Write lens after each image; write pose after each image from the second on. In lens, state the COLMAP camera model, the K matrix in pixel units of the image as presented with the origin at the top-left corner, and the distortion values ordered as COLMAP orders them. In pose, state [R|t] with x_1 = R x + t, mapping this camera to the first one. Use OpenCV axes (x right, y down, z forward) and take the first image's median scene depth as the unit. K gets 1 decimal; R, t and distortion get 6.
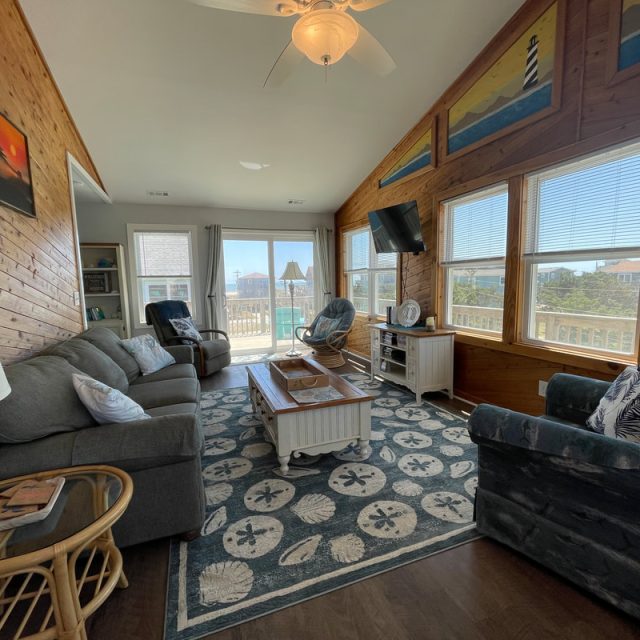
lens RADIAL K [[346.5, 0, 315.0], [0, 346.5, 320.8], [0, 0, 1]] dist [-0.000227, 0.000830]
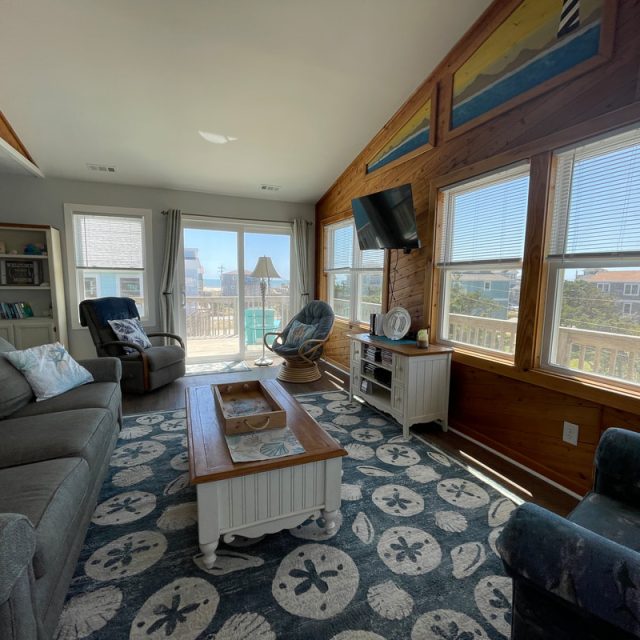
lens RADIAL K [[346.5, 0, 315.0], [0, 346.5, 320.8], [0, 0, 1]] dist [-0.000227, 0.000830]
pose [[0.998647, 0.030568, 0.042071, 0.046613], [-0.030728, 0.999523, 0.003171, -0.027378], [-0.041954, -0.004460, 0.999110, 0.203741]]
